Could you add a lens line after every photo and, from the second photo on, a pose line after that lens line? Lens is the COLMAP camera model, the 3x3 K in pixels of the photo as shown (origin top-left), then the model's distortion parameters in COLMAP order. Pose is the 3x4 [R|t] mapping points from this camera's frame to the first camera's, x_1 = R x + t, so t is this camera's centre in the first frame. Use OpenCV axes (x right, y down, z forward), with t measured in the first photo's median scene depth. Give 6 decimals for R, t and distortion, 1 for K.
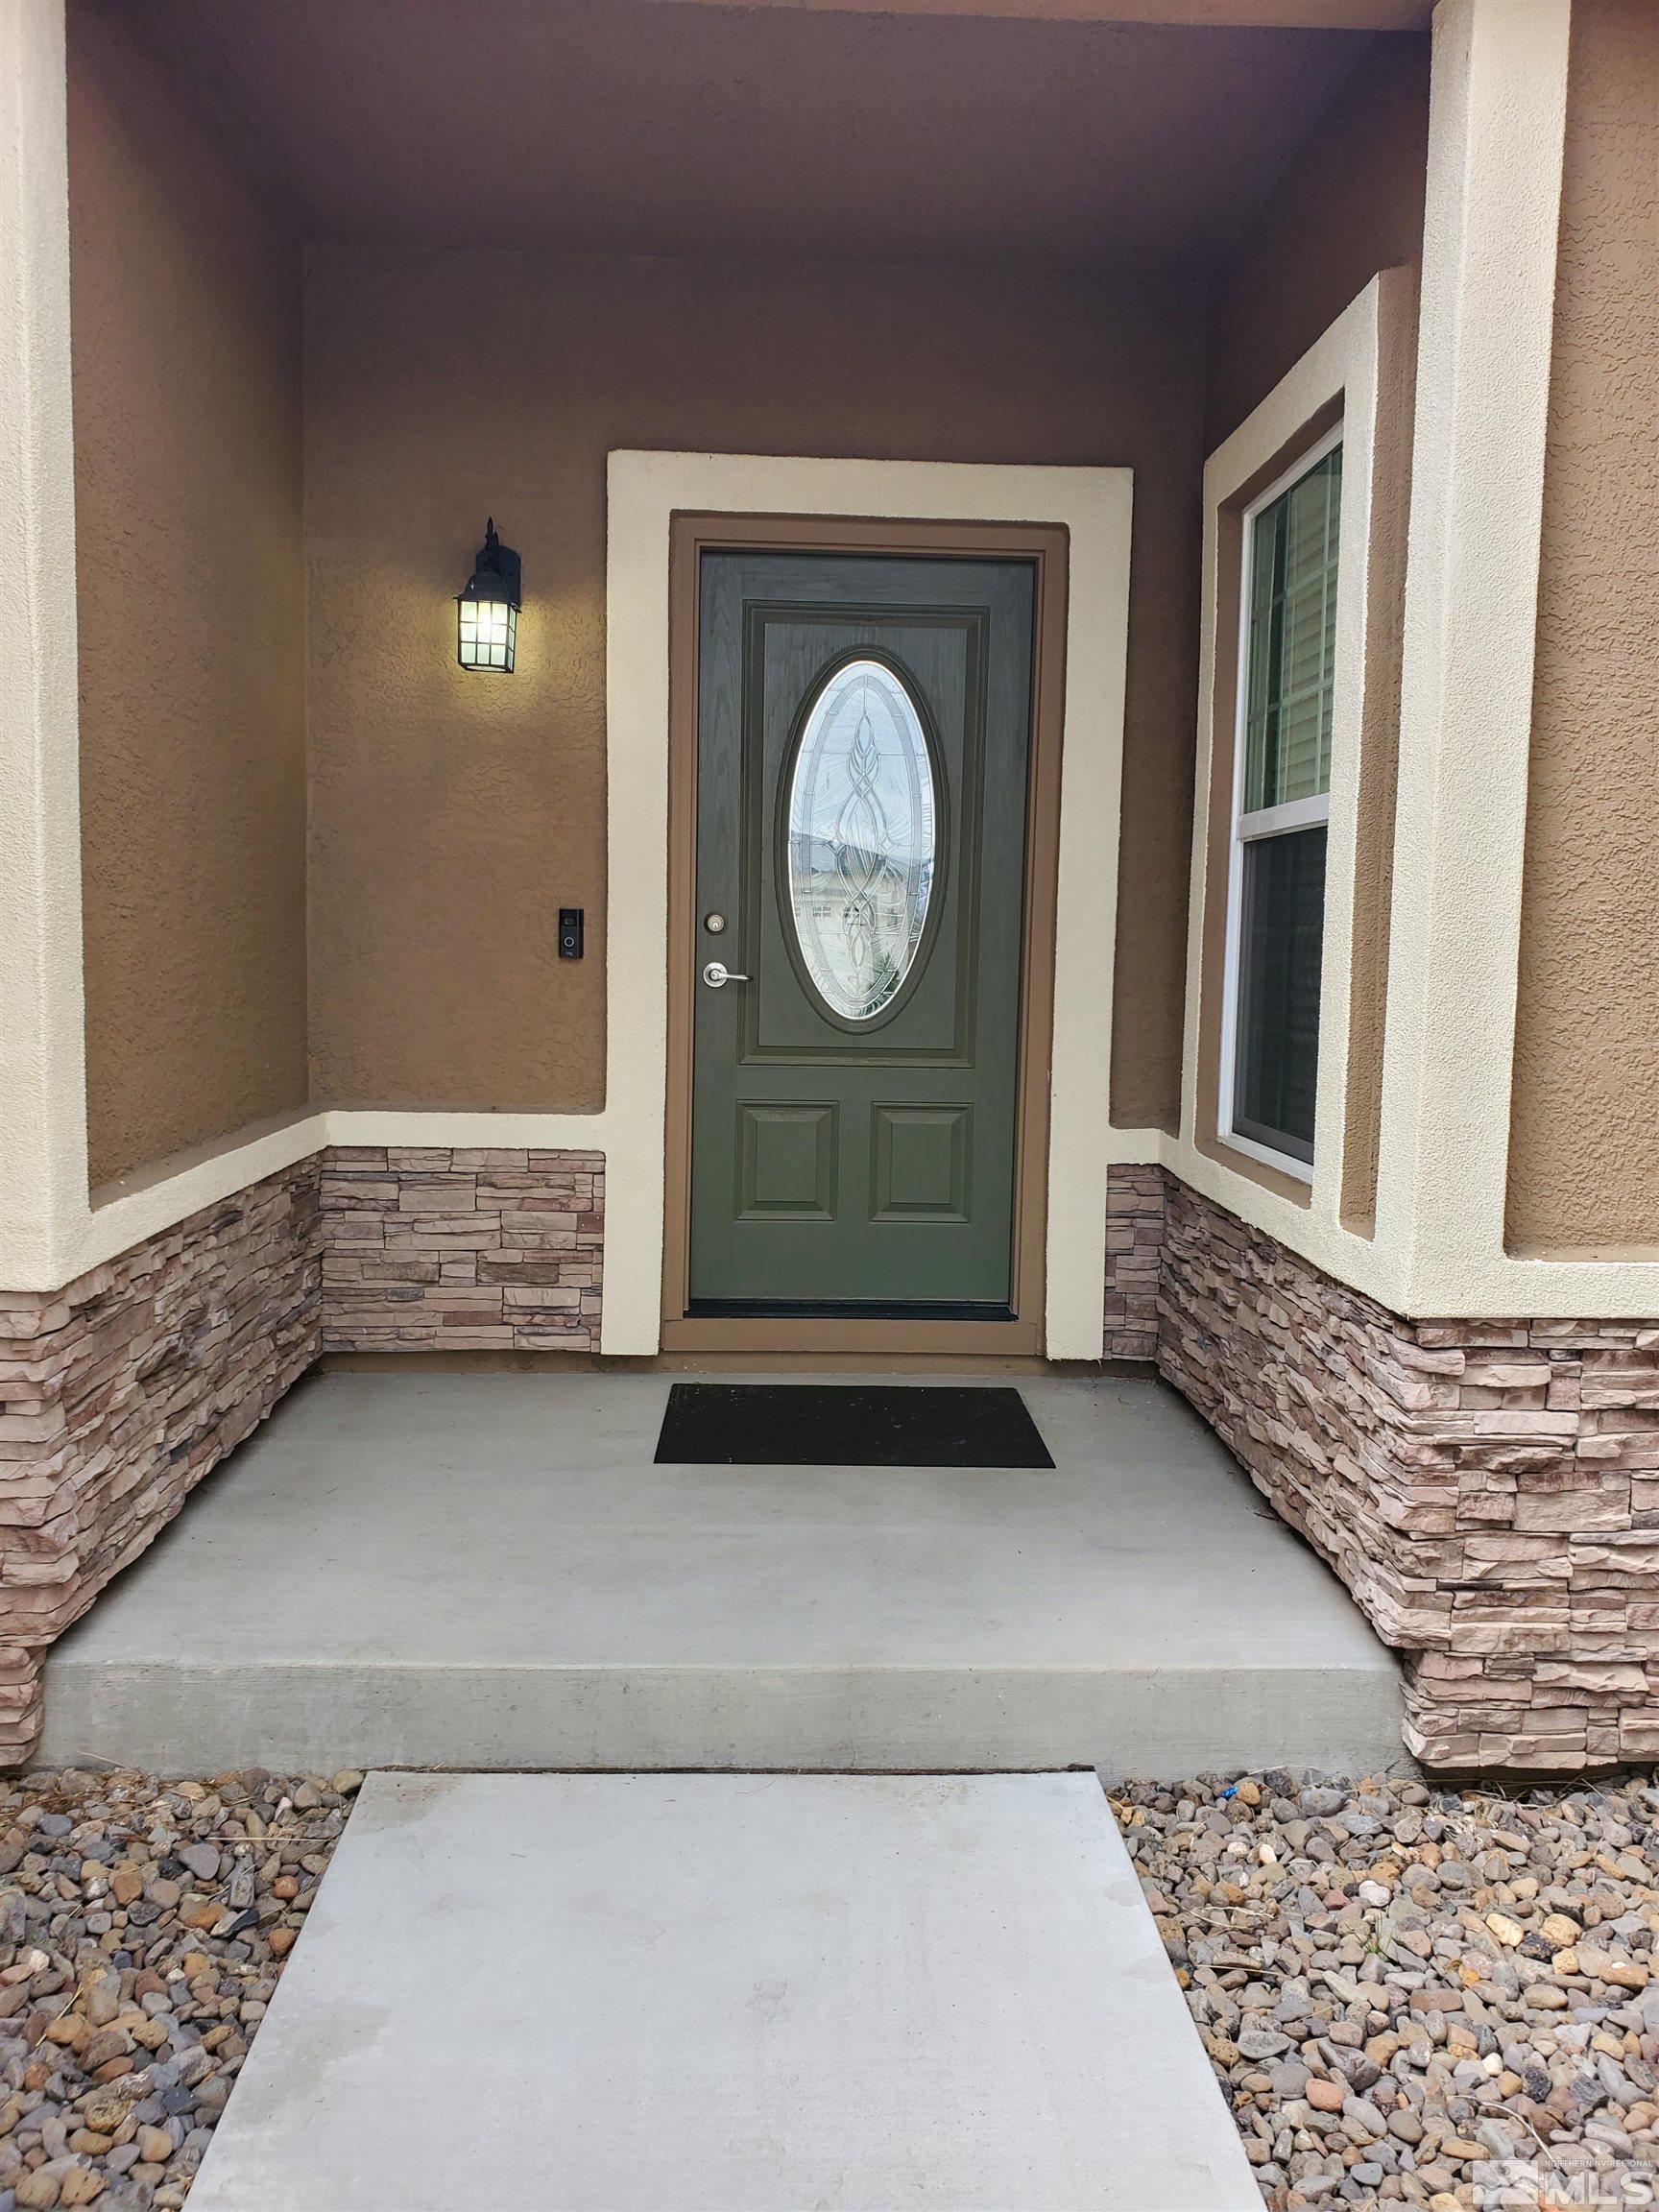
lens RADIAL K [[1771.5, 0, 829.5], [0, 1771.5, 1106.0], [0, 0, 1]] dist [-0.003050, -0.002533]
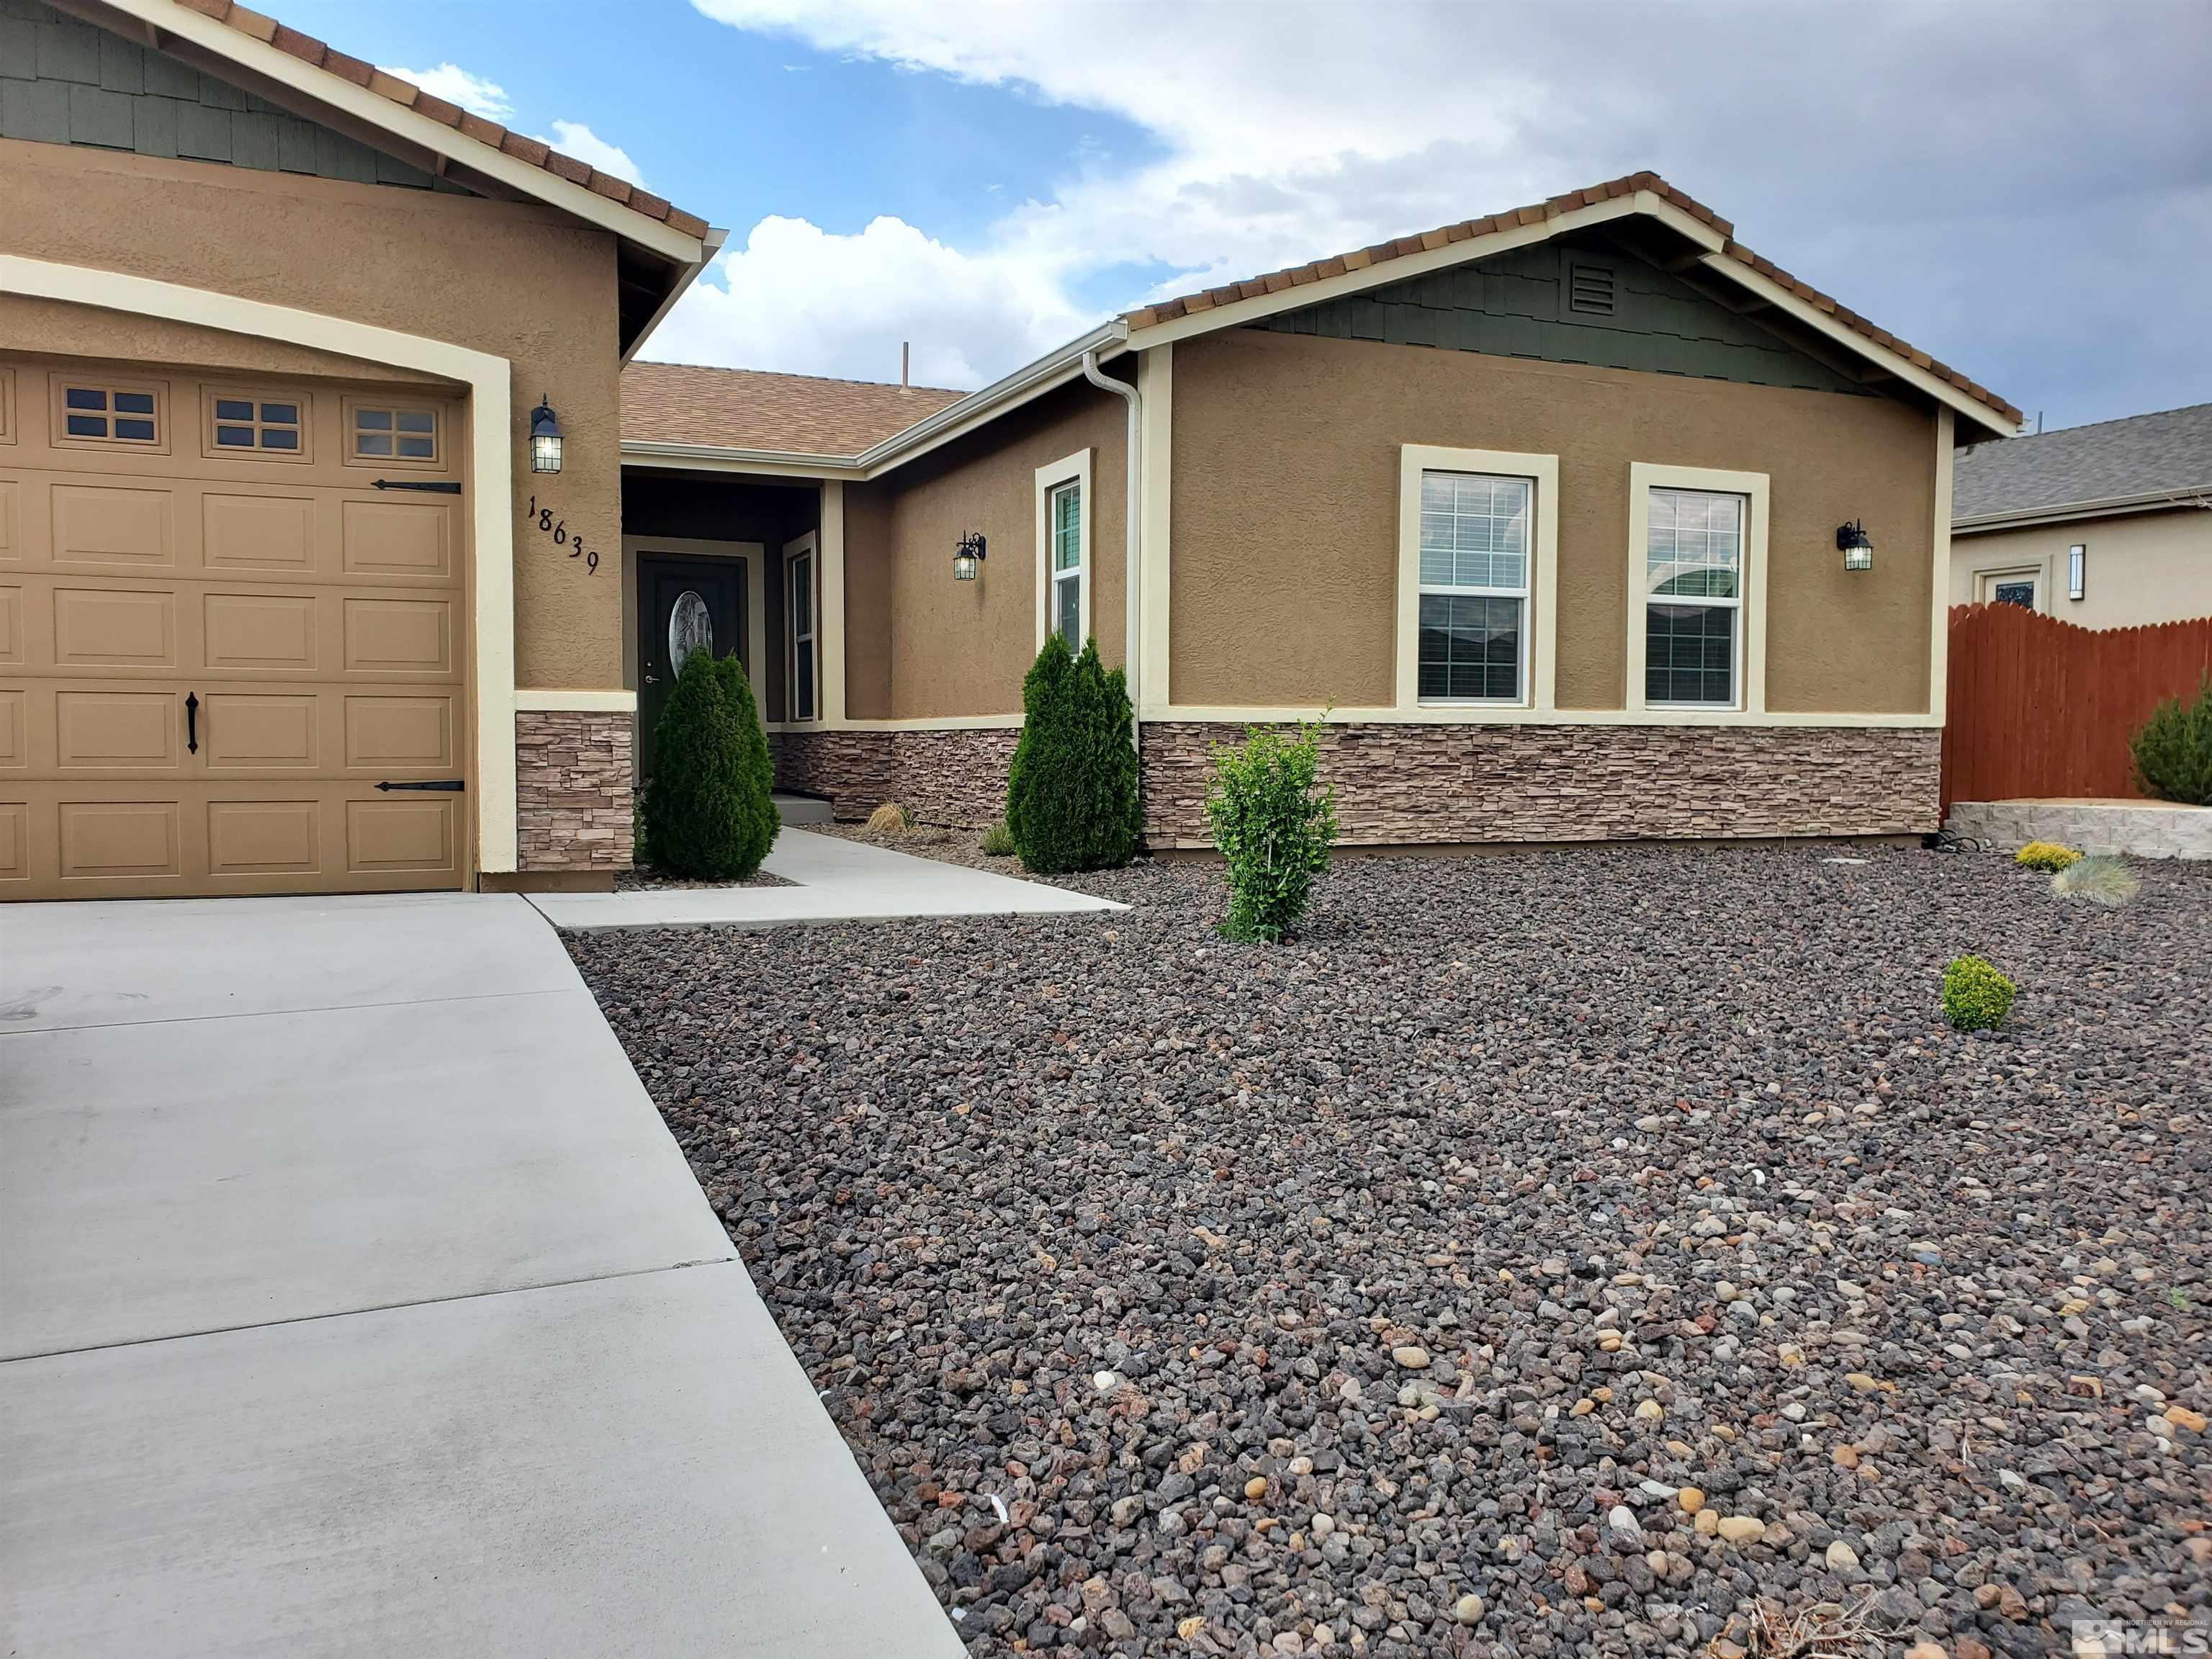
lens RADIAL K [[1791.9, 0, 1100.0], [0, 1791.9, 866.2], [0, 0, 1]] dist [0.134645, -0.455534]
pose [[0.934686, -0.037610, 0.353479, -0.531106], [0.050848, 0.998307, -0.028236, 0.455592], [-0.351819, 0.044366, 0.935016, -2.747005]]
